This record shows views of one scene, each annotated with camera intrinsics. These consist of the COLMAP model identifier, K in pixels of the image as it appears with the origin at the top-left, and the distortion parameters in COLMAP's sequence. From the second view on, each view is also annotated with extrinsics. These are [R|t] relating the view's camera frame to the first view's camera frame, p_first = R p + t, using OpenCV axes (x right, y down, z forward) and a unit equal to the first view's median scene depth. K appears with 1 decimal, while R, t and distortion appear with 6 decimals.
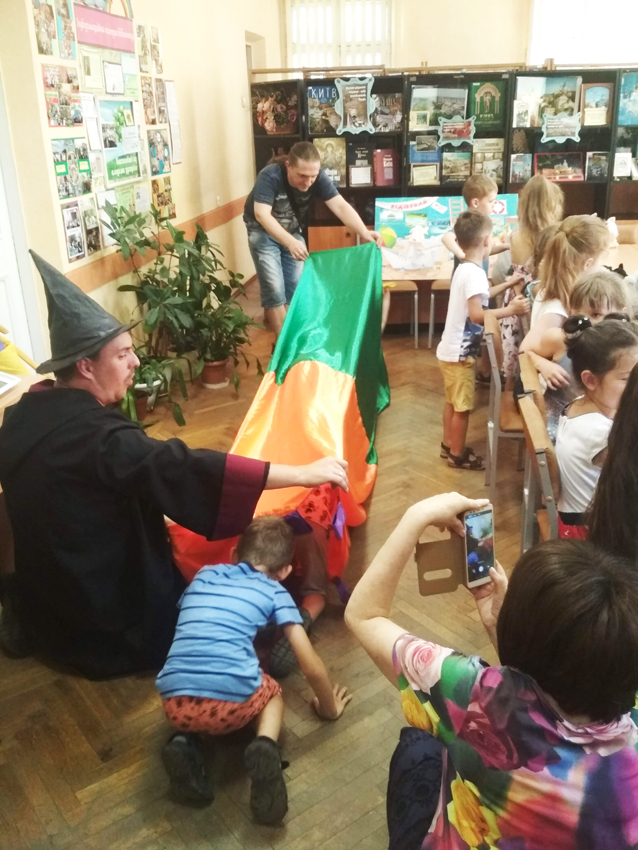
lens RADIAL K [[760.8, 0, 319.0], [0, 760.8, 425.0], [0, 0, 1]] dist [0.093552, -0.224523]
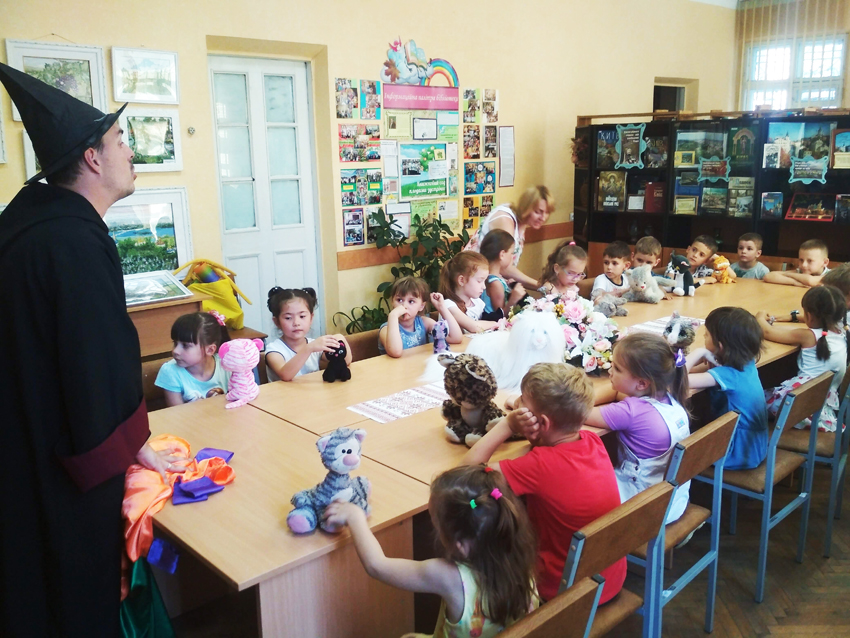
lens RADIAL K [[760.8, 0, 425.0], [0, 760.8, 319.0], [0, 0, 1]] dist [0.093552, -0.224523]
pose [[0.774689, 0.152657, -0.613639, 0.573757], [-0.238644, 0.969242, -0.060154, -0.011980], [0.585582, 0.193042, 0.787292, -0.062645]]
